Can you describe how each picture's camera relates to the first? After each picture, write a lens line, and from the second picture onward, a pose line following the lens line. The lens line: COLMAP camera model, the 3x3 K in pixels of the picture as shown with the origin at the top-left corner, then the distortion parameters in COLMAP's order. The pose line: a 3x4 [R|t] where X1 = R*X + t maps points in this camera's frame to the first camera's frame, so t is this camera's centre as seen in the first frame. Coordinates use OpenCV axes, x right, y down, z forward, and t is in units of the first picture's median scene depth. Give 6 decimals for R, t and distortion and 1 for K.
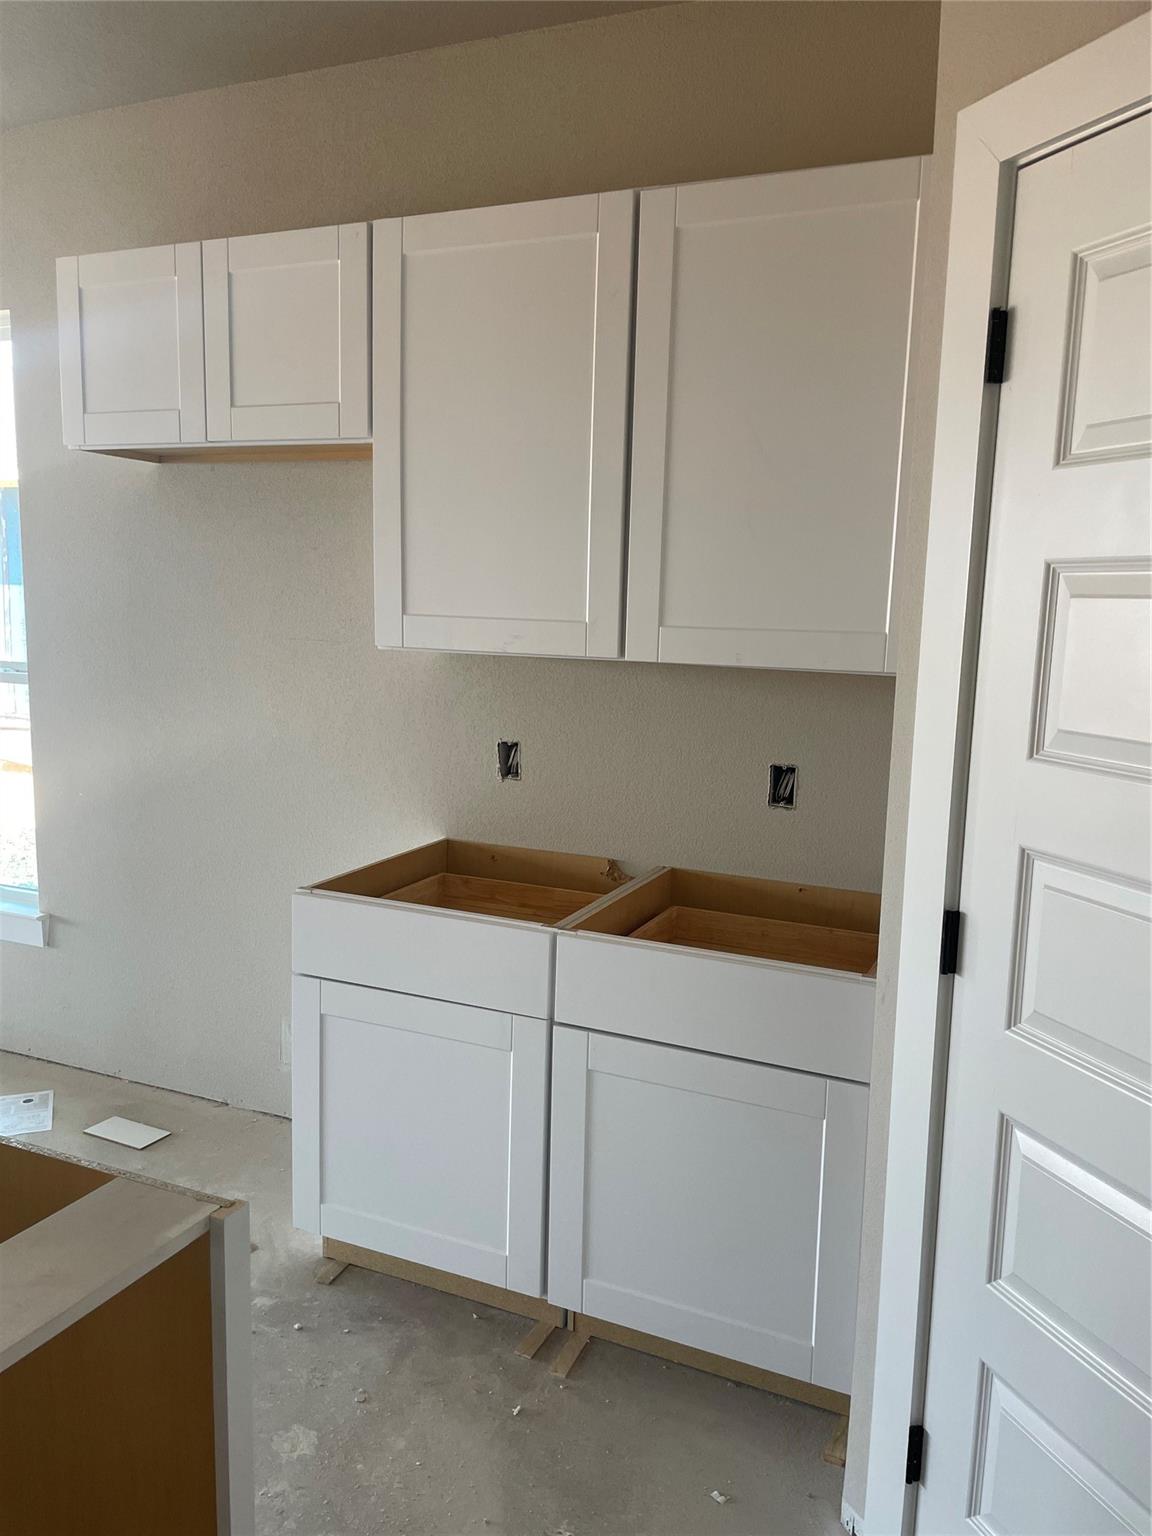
lens RADIAL K [[1179.2, 0, 576.0], [0, 1179.2, 768.0], [0, 0, 1]] dist [0.108262, -0.136667]
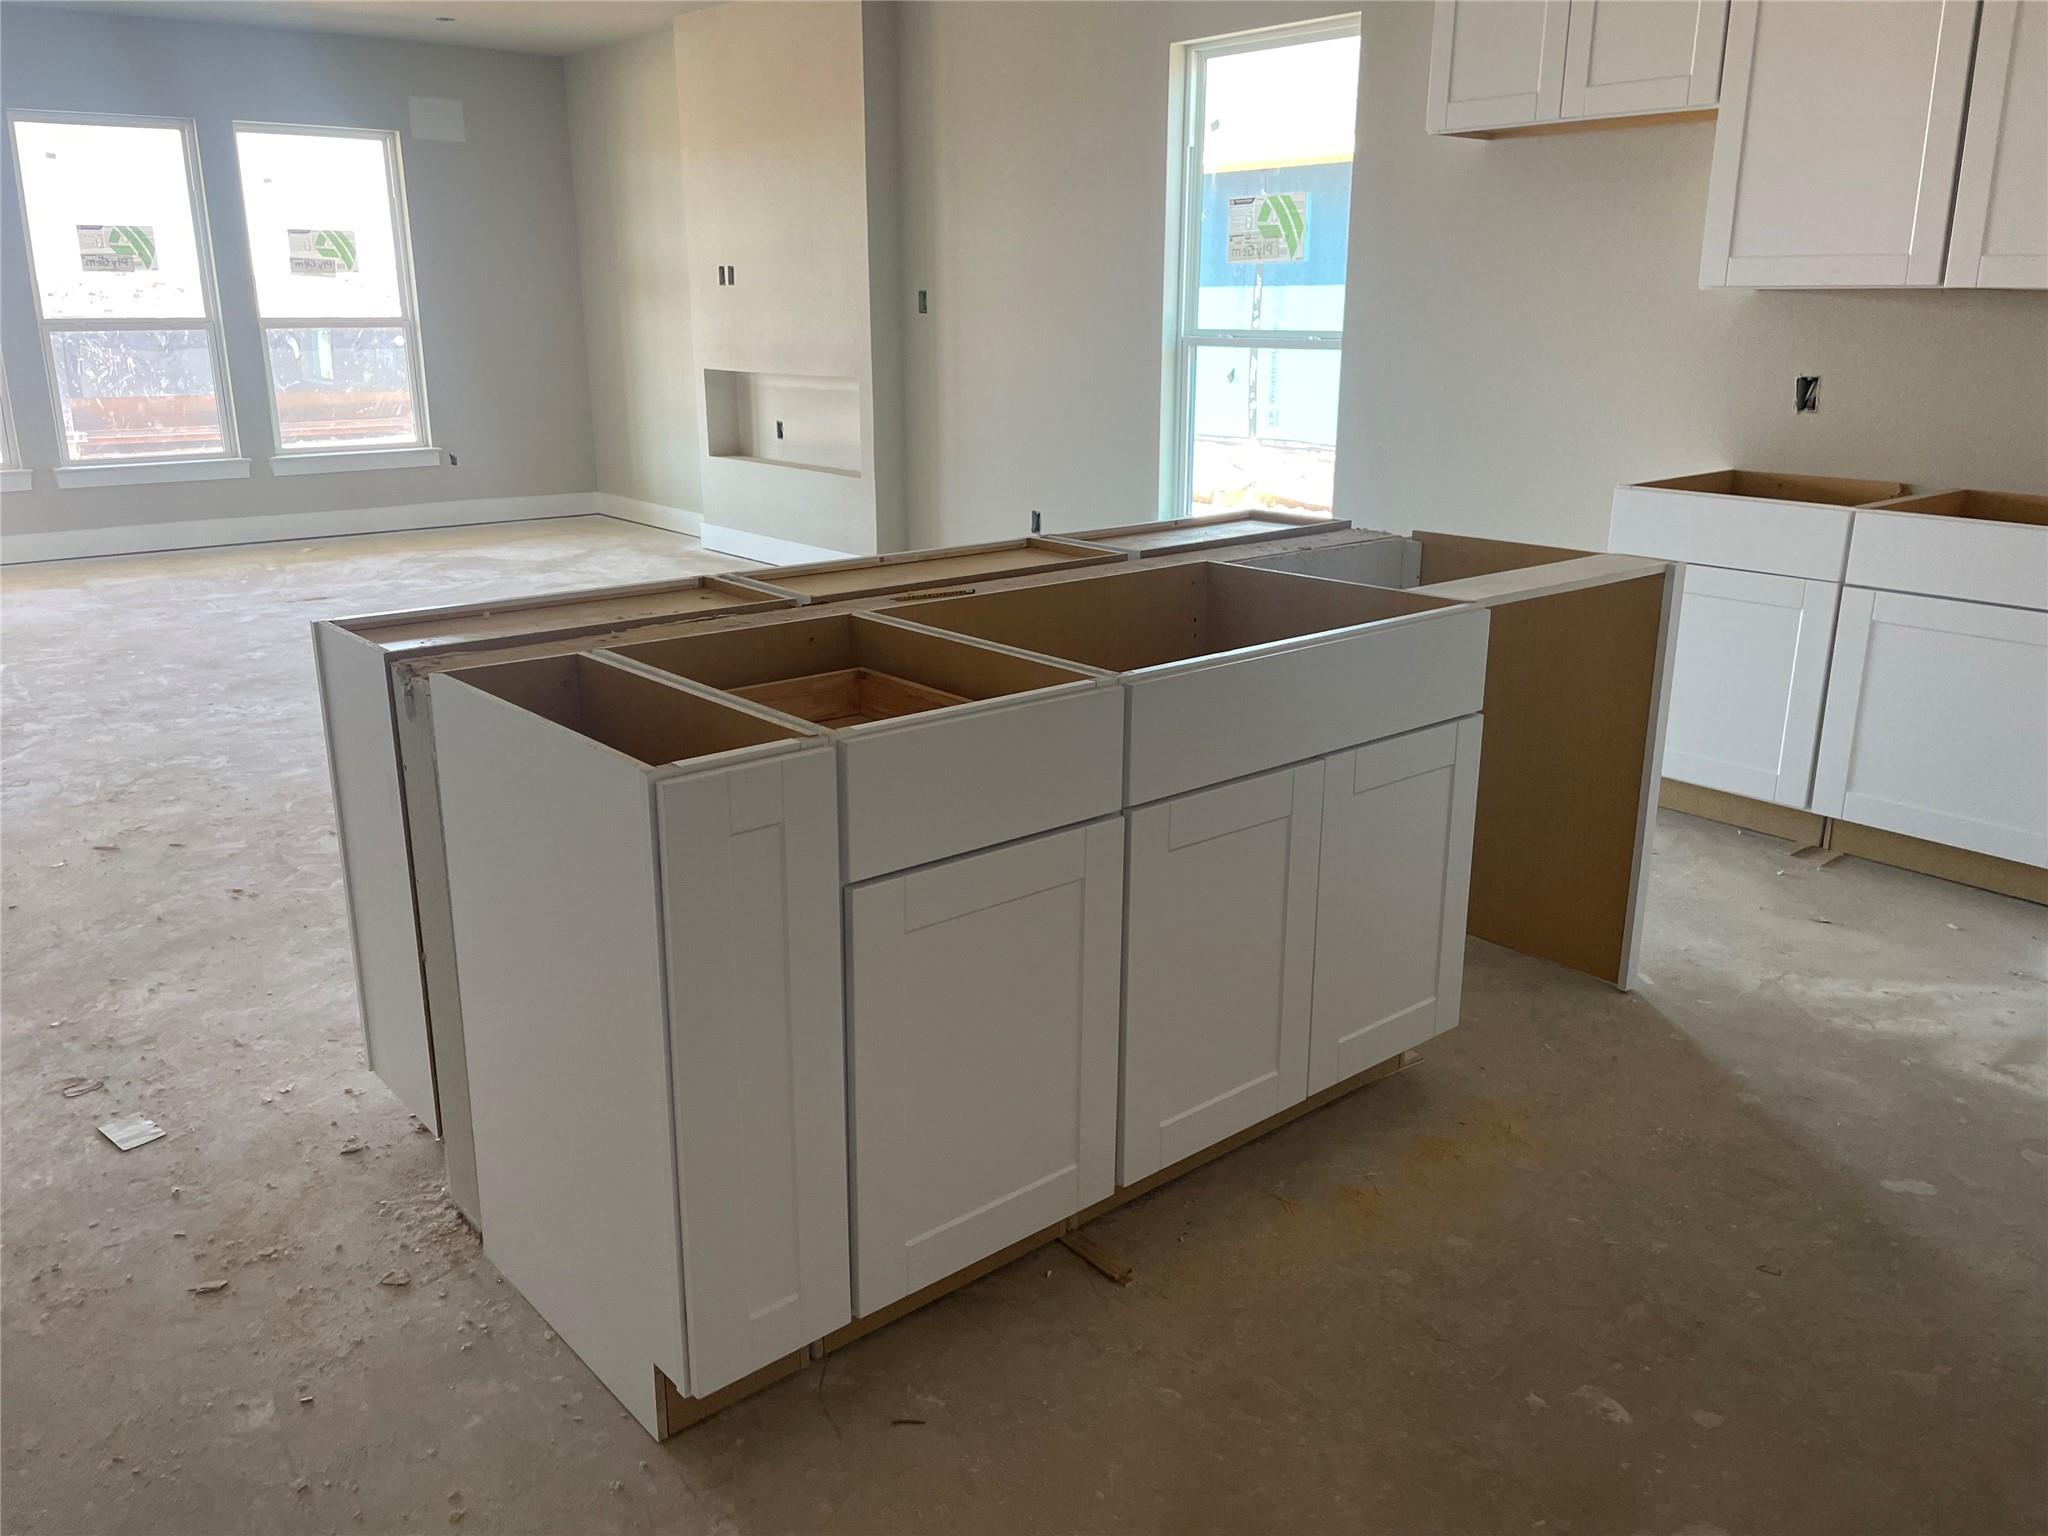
lens RADIAL K [[1572.3, 0, 1047.7], [0, 1572.3, 770.1], [0, 0, 1]] dist [0.108262, -0.136667]
pose [[0.909468, 0.095249, -0.404716, -0.070140], [-0.041427, 0.989321, 0.139741, 0.181342], [0.413704, -0.110324, 0.903702, -0.777124]]
